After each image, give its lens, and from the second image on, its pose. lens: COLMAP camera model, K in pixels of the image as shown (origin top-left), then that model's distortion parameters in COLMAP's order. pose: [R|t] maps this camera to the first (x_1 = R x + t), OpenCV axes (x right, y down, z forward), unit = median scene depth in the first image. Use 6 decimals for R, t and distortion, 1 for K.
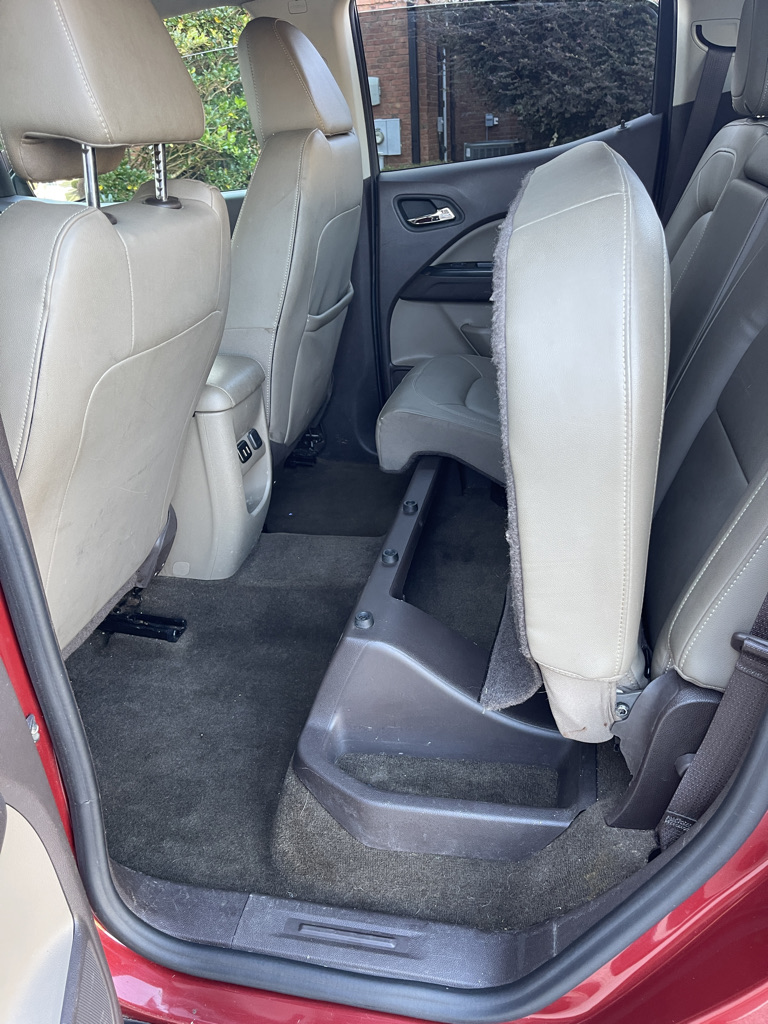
lens RADIAL K [[779.2, 0, 384.0], [0, 779.2, 512.0], [0, 0, 1]] dist [0.060557, -0.109182]
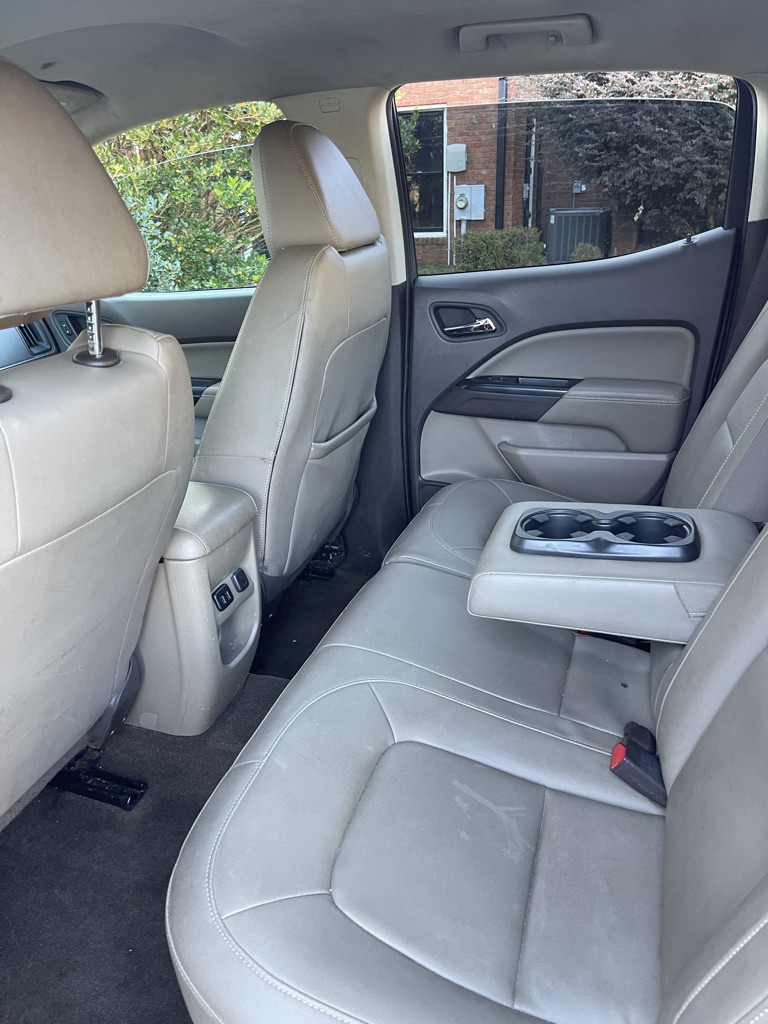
lens RADIAL K [[779.2, 0, 384.0], [0, 779.2, 512.0], [0, 0, 1]] dist [0.060557, -0.109182]
pose [[0.993730, 0.061721, -0.093229, 0.057052], [-0.067189, 0.996129, -0.056688, -0.100504], [0.089369, 0.062596, 0.994030, 0.099464]]
